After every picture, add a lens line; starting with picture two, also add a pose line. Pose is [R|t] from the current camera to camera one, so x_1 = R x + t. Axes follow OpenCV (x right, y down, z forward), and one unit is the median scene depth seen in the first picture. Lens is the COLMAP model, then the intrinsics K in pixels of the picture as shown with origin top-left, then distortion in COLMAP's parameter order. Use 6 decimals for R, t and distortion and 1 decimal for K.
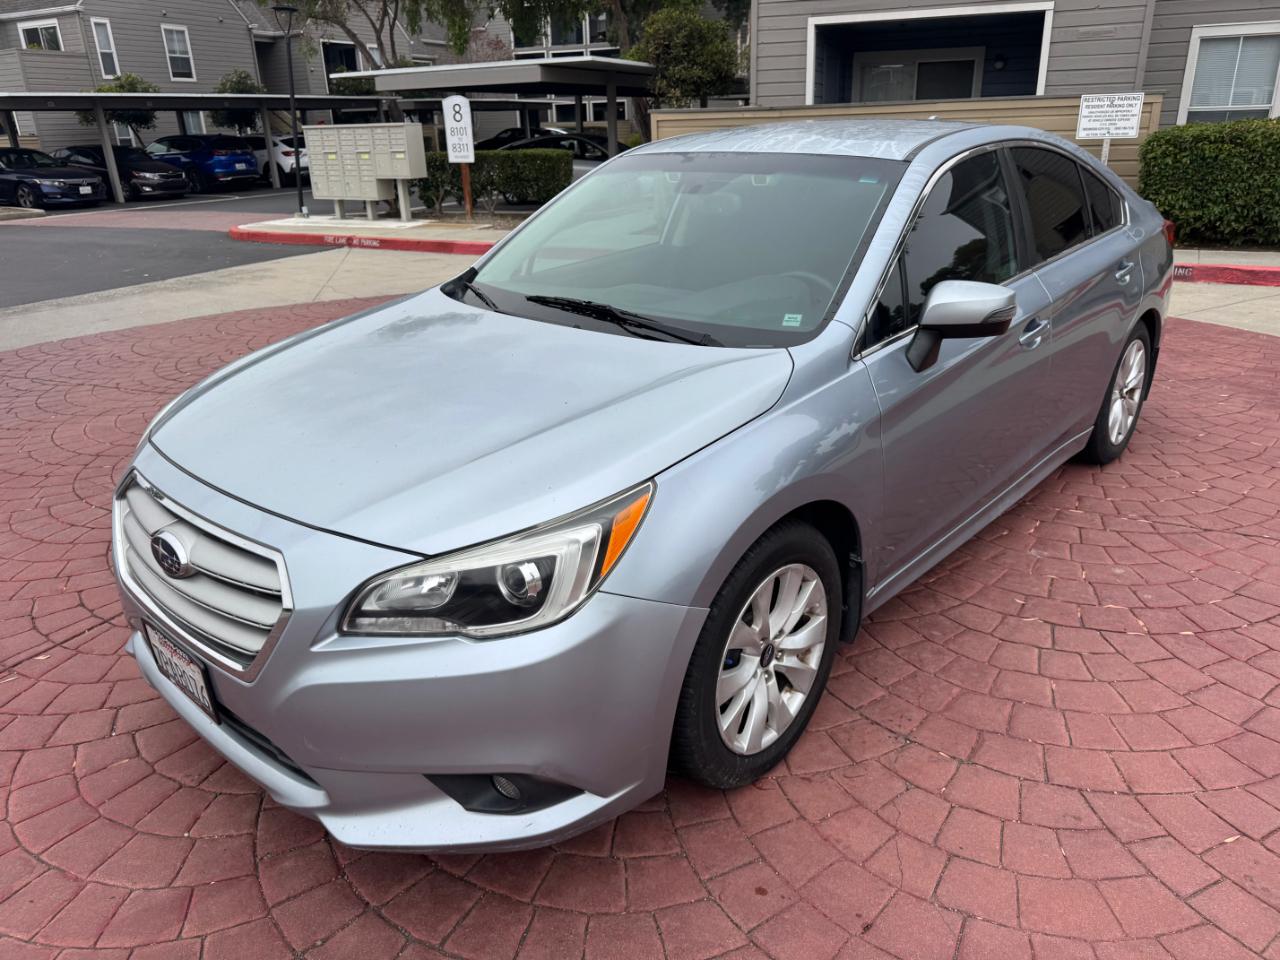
lens RADIAL K [[903.7, 0, 628.5], [0, 903.7, 475.8], [0, 0, 1]] dist [0.024957, -0.028738]
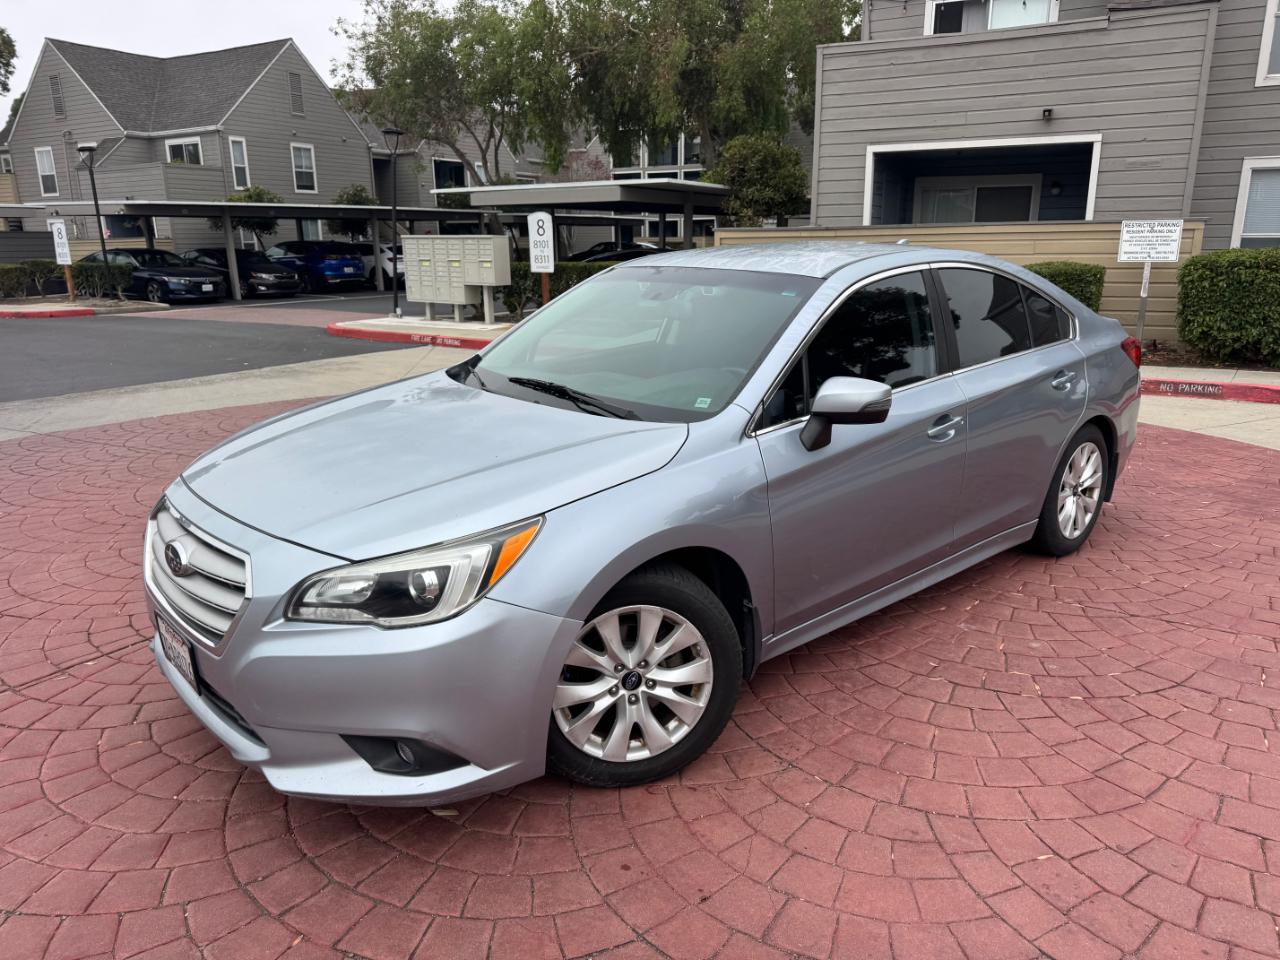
lens RADIAL K [[903.7, 0, 646.4], [0, 903.7, 489.8], [0, 0, 1]] dist [0.024957, -0.028738]
pose [[0.996189, 0.040611, -0.077189, 0.053300], [-0.048013, 0.994165, -0.096593, 0.016899], [0.072816, 0.099931, 0.992326, -0.050241]]
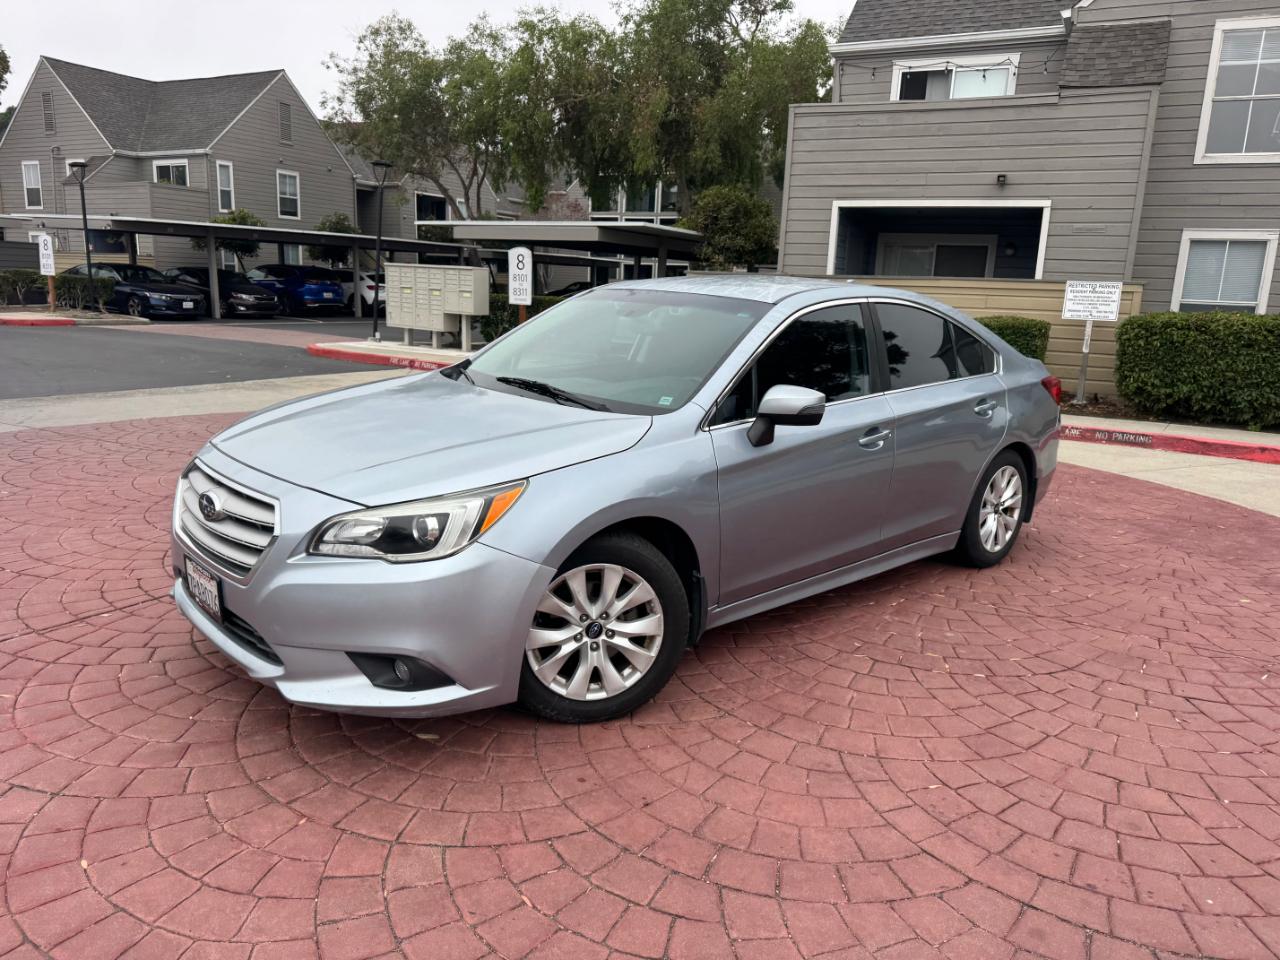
lens RADIAL K [[903.7, 0, 632.3], [0, 903.7, 488.6], [0, 0, 1]] dist [0.024957, -0.028738]
pose [[0.995110, 0.081236, -0.056193, 0.057793], [-0.088590, 0.985607, -0.143979, 0.044860], [0.043688, 0.148253, 0.987984, -0.097958]]
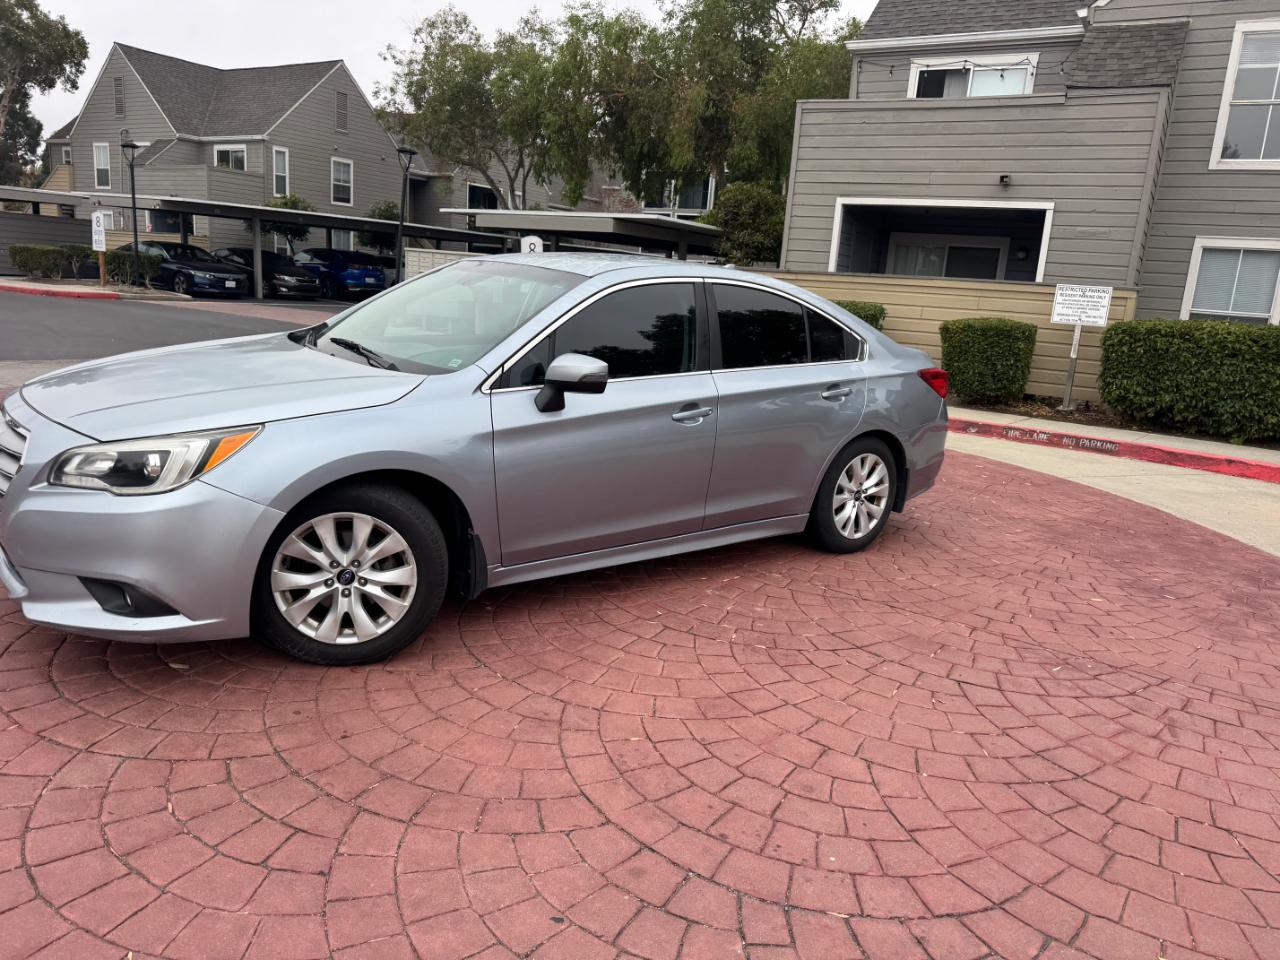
lens RADIAL K [[903.7, 0, 631.3], [0, 903.7, 483.0], [0, 0, 1]] dist [0.024957, -0.028738]
pose [[0.984528, 0.127917, -0.119759, 0.175833], [-0.144279, 0.979619, -0.139752, 0.047348], [0.099441, 0.154869, 0.982918, -0.099815]]
